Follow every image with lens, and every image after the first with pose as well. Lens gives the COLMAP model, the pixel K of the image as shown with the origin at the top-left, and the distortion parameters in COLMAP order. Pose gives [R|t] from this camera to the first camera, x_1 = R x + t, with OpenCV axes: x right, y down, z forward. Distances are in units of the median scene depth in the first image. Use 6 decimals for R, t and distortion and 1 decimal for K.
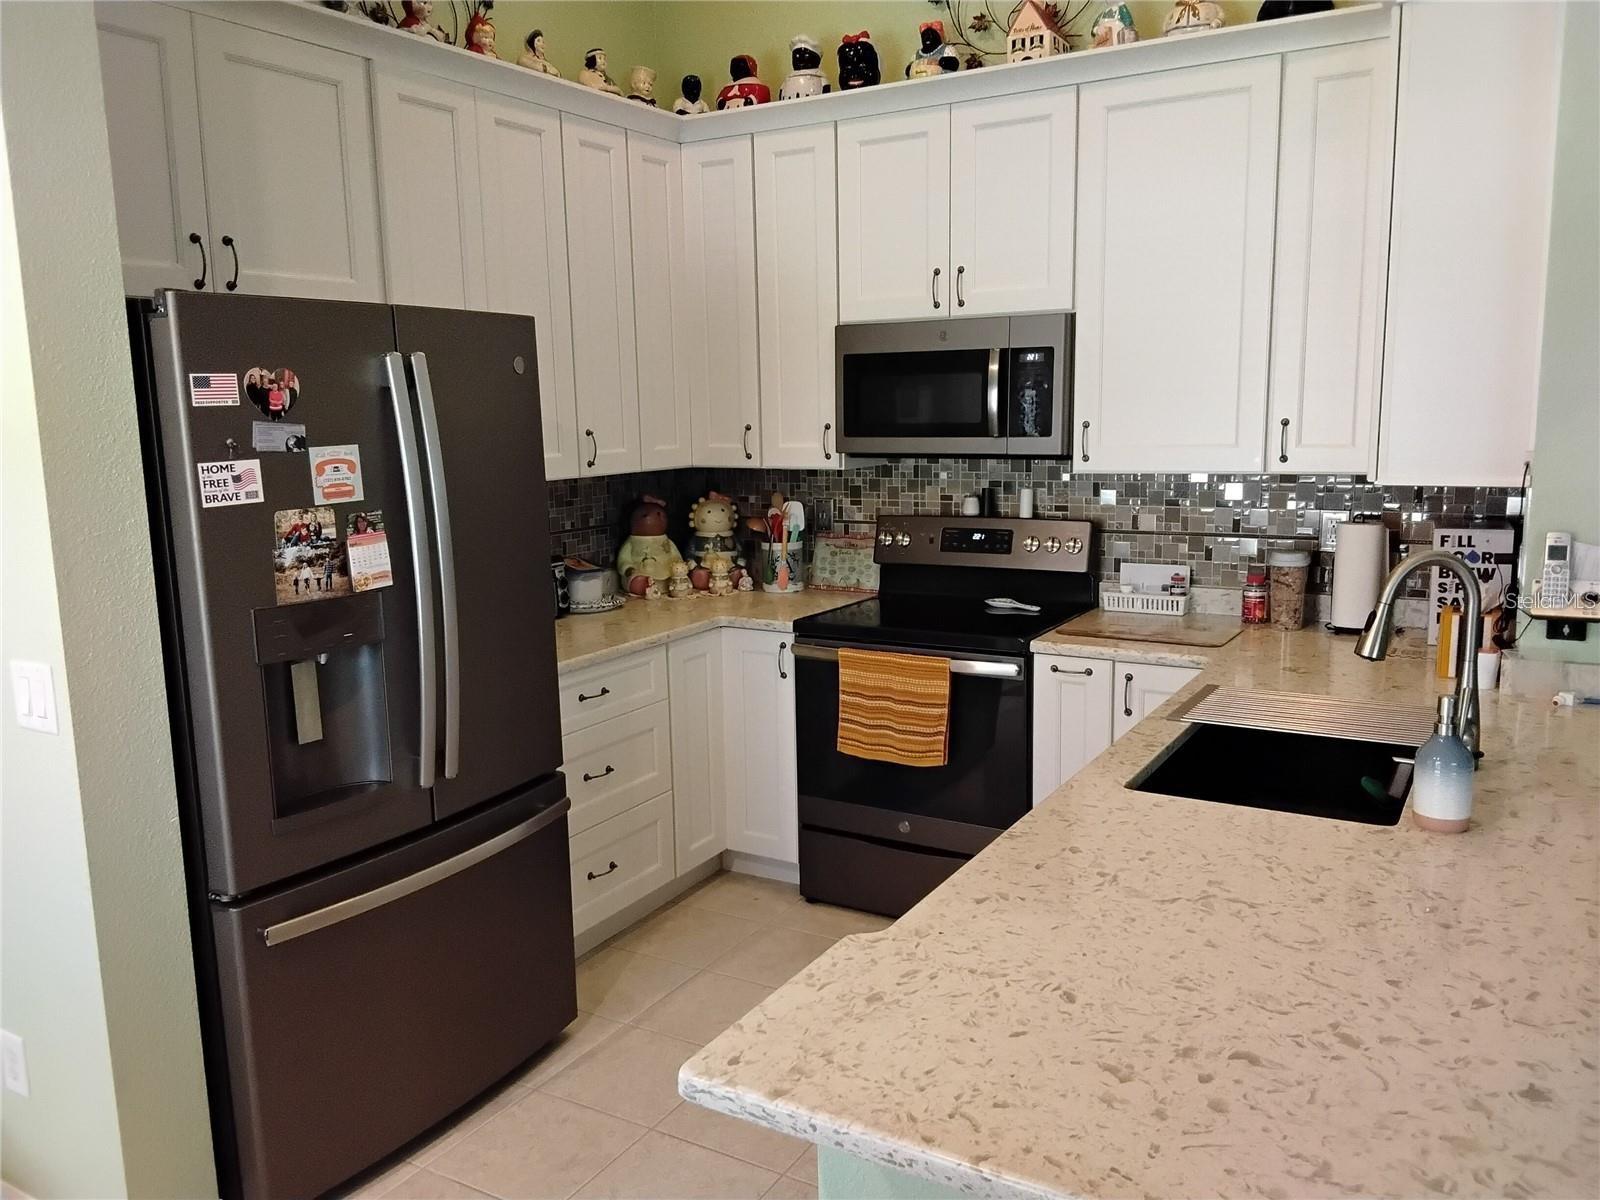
lens RADIAL K [[1252.0, 0, 799.9], [0, 1252.0, 609.9], [0, 0, 1]] dist [0.109254, -0.149995]
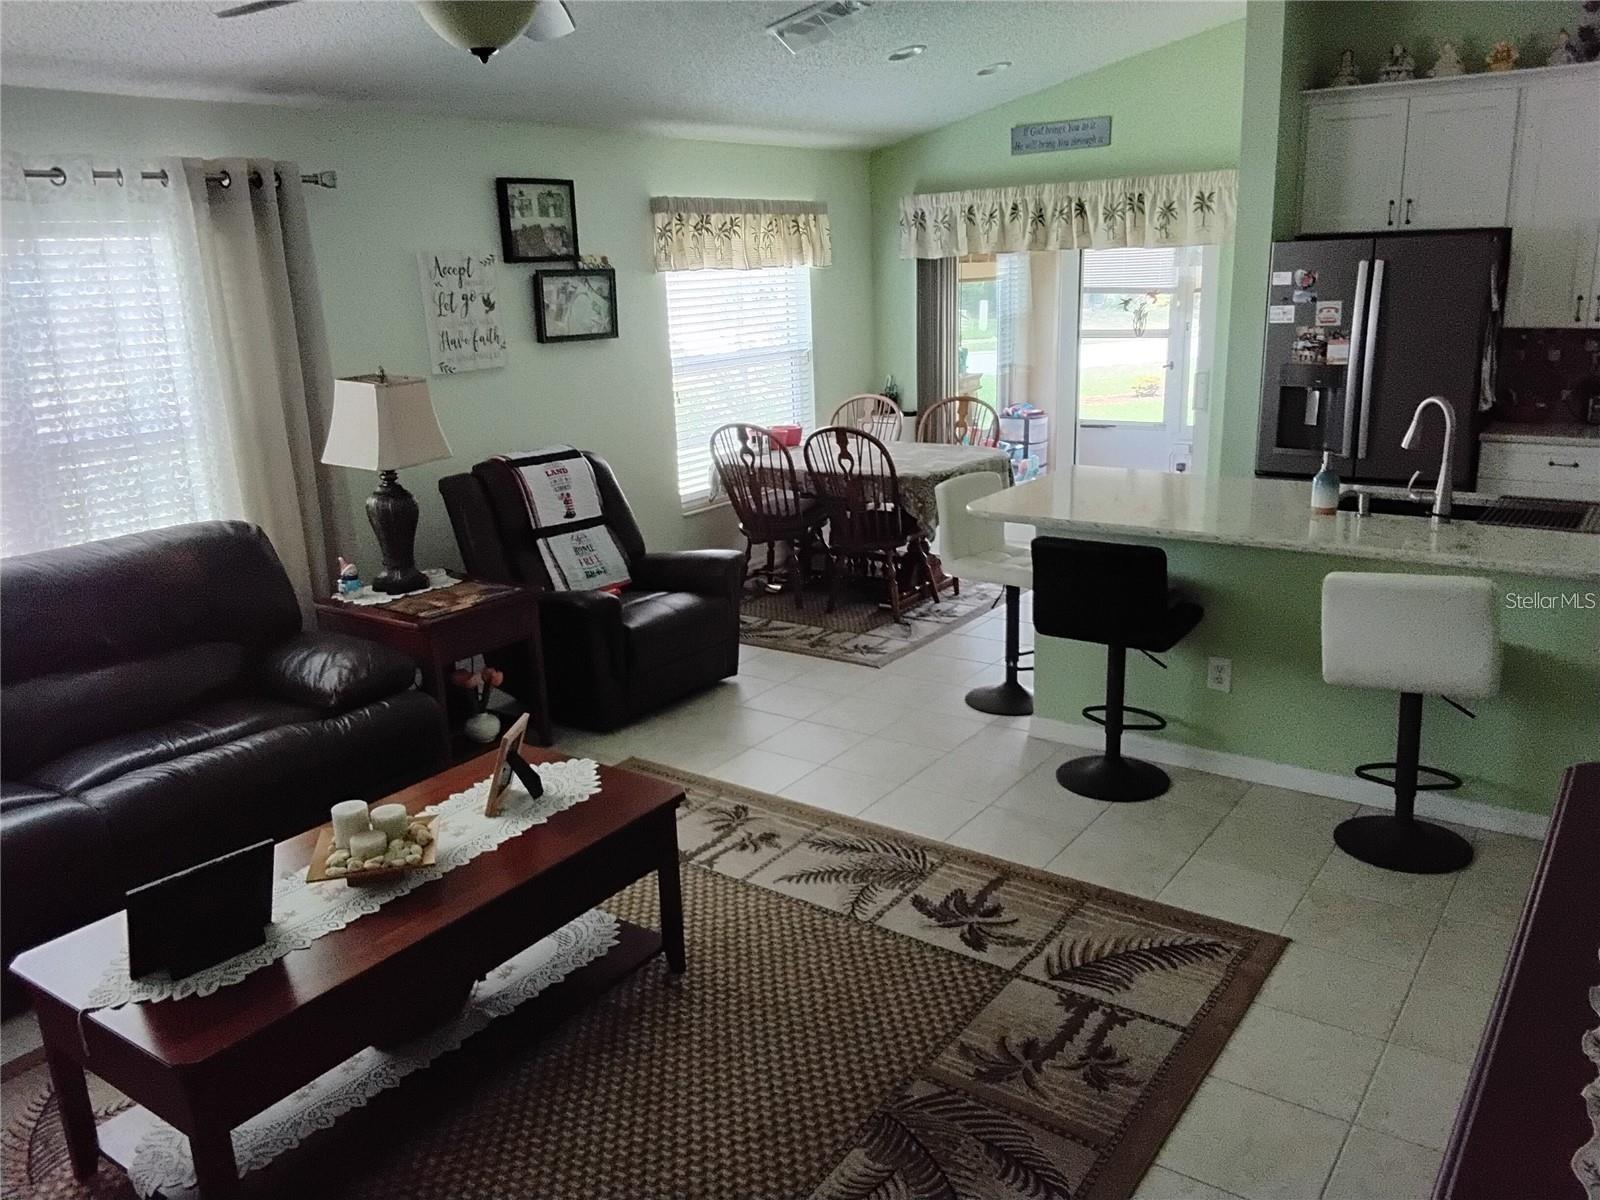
lens RADIAL K [[1252.0, 0, 799.9], [0, 1252.0, 609.9], [0, 0, 1]] dist [0.109254, -0.149995]
pose [[-0.082741, 0.290354, -0.953335, 2.224490], [-0.134398, 0.944625, 0.299366, -0.166468], [0.987467, 0.152896, -0.039137, 0.190412]]
